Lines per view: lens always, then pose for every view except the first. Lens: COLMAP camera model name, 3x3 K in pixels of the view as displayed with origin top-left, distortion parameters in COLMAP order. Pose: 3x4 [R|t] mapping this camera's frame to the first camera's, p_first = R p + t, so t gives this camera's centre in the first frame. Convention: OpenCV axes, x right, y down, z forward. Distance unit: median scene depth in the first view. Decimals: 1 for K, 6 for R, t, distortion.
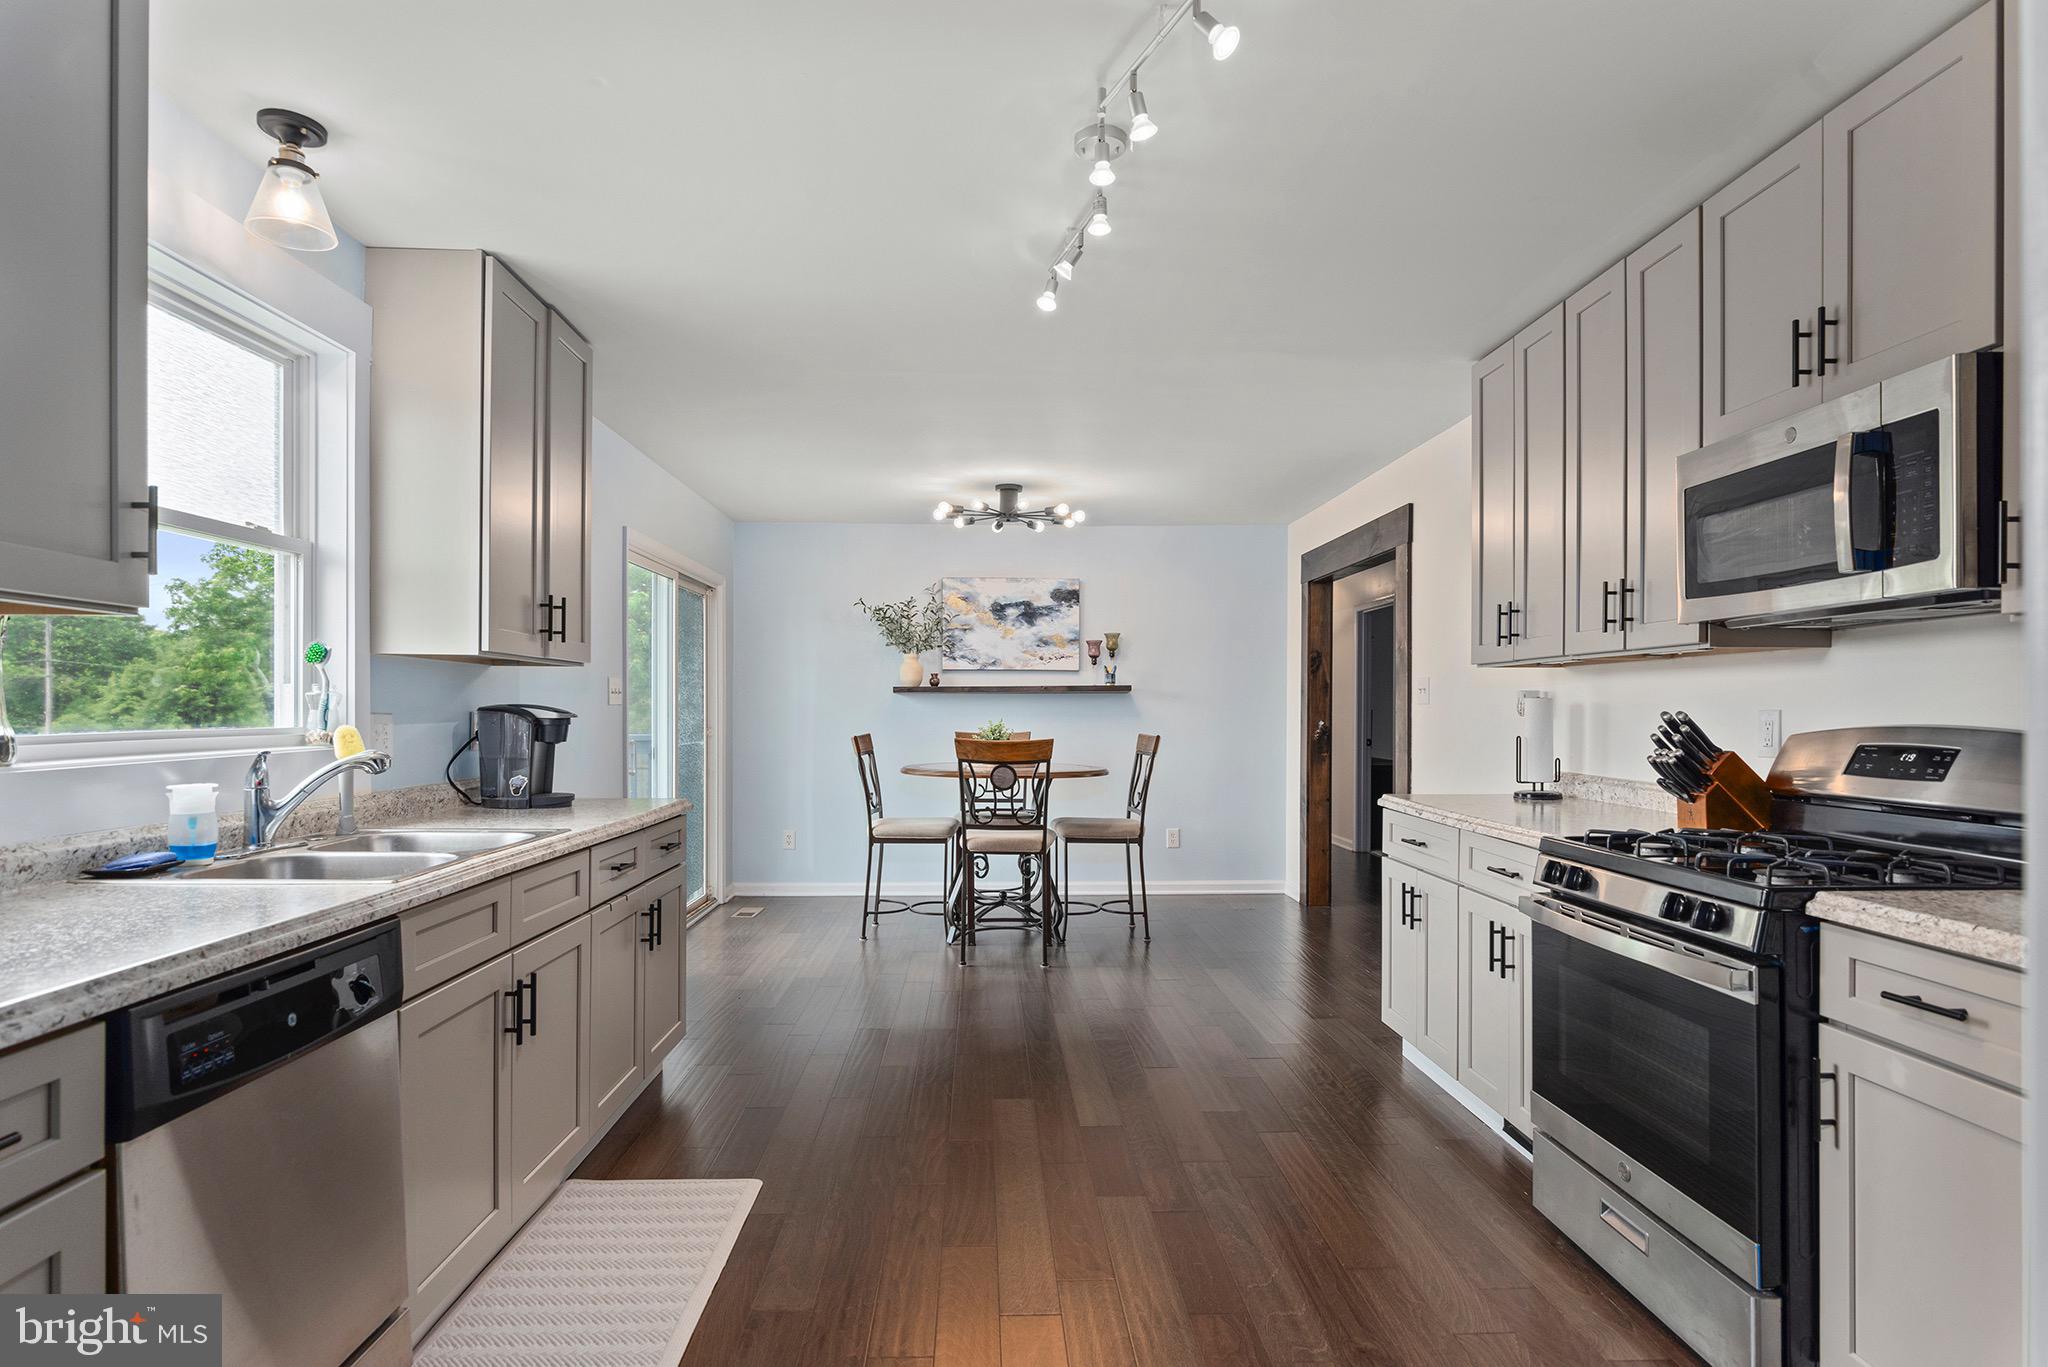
lens RADIAL K [[1053.1, 0, 1028.9], [0, 1053.1, 689.2], [0, 0, 1]] dist [-0.002785, 0.000215]
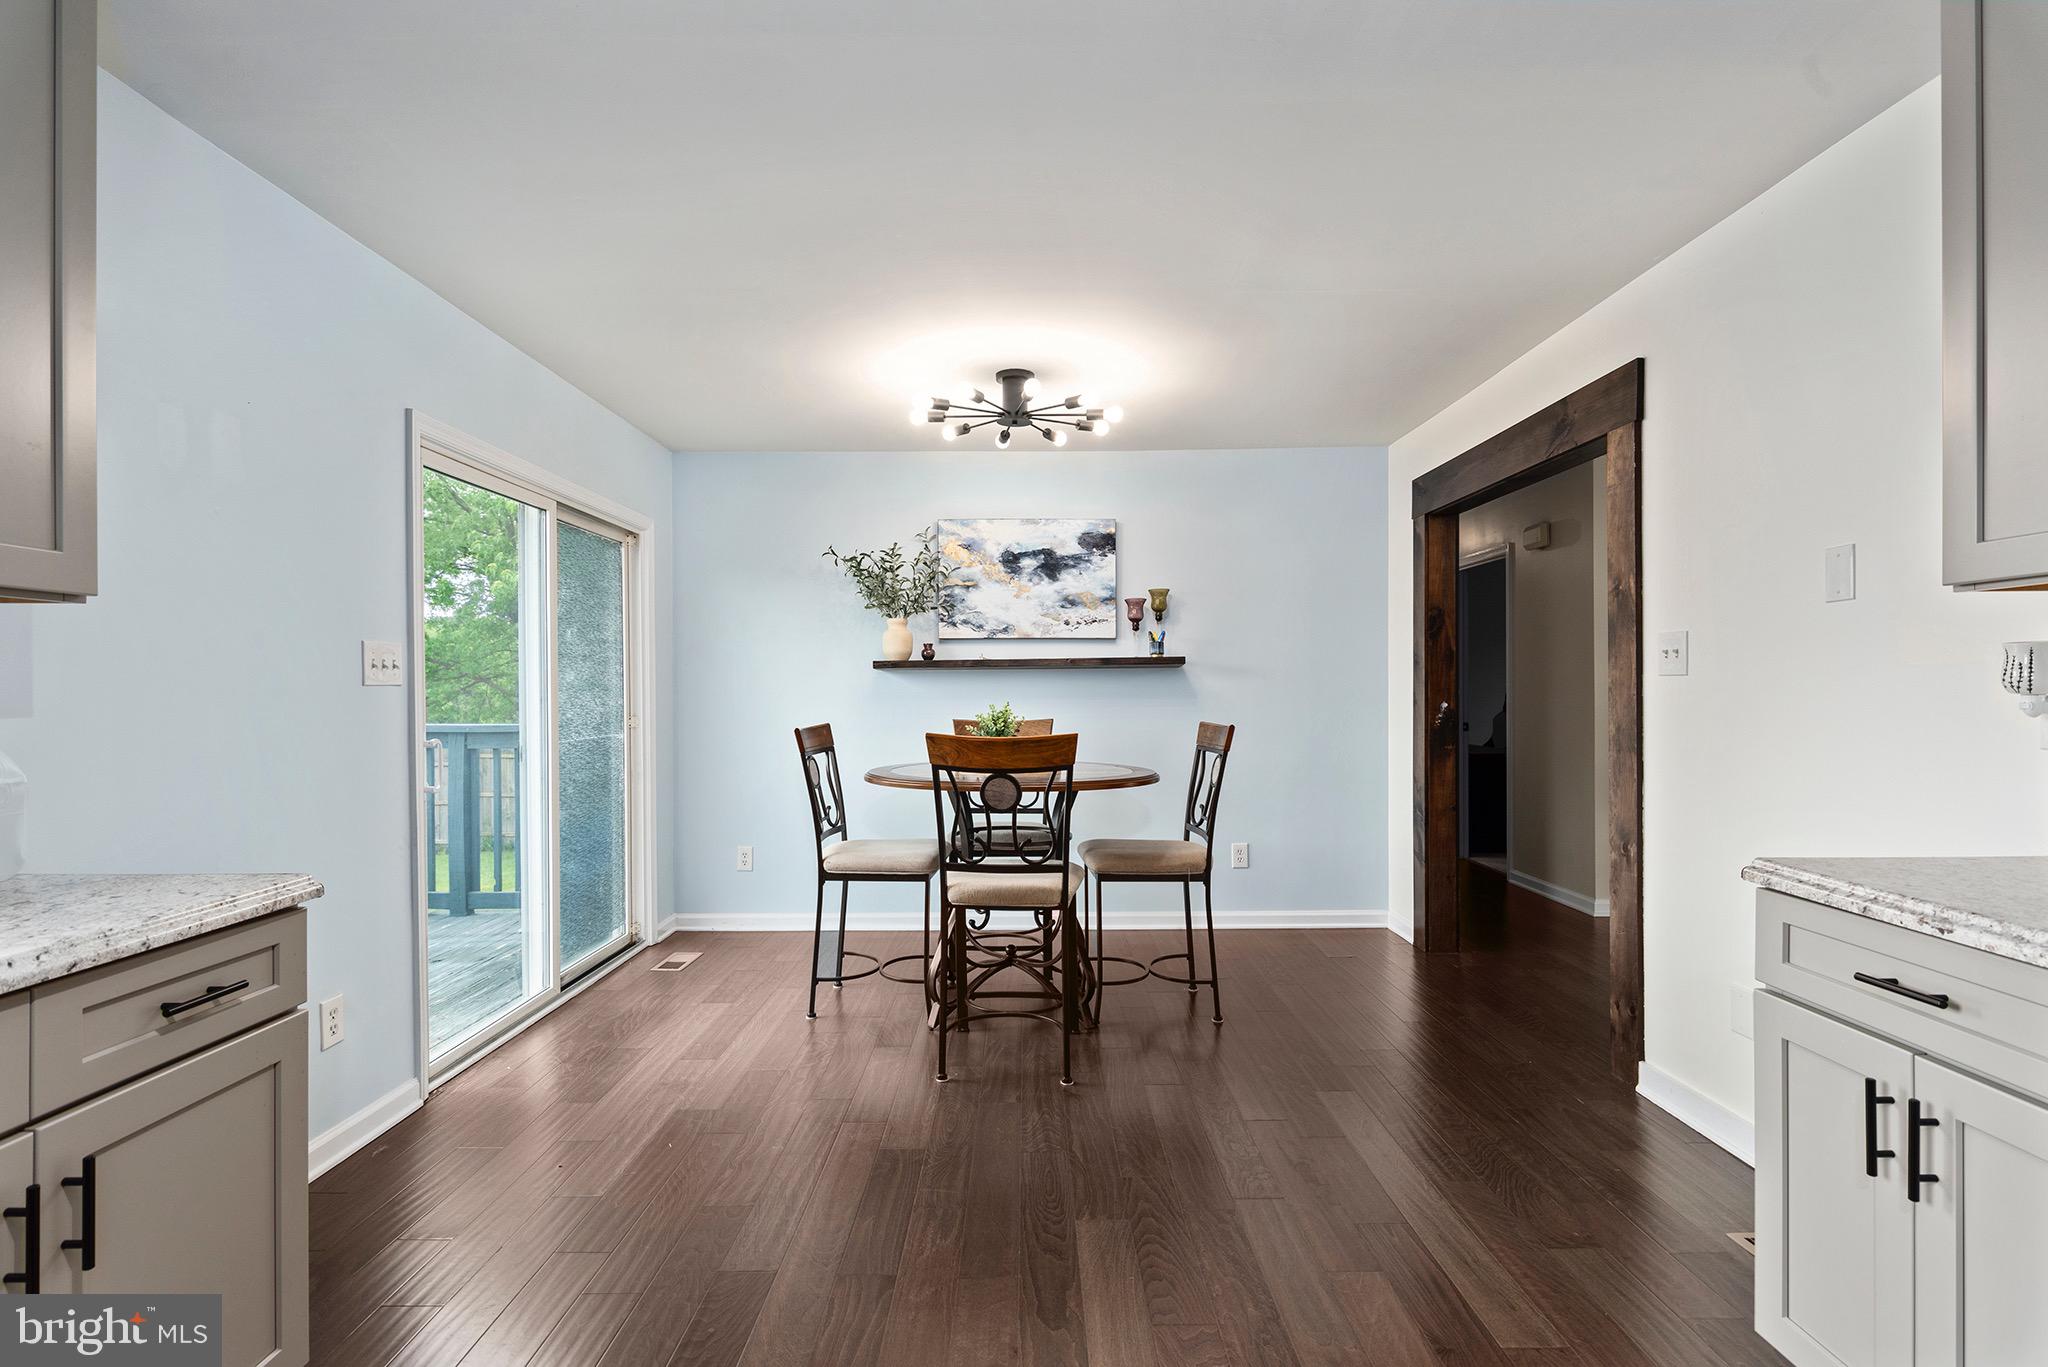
lens RADIAL K [[1011.3, 0, 1025.0], [0, 1011.3, 686.3], [0, 0, 1]] dist [0.003964, -0.000598]
pose [[0.999082, -0.007239, -0.042213, 0.014692], [0.007871, 0.999859, 0.014815, 0.007020], [0.042099, -0.015134, 0.998999, 0.312182]]
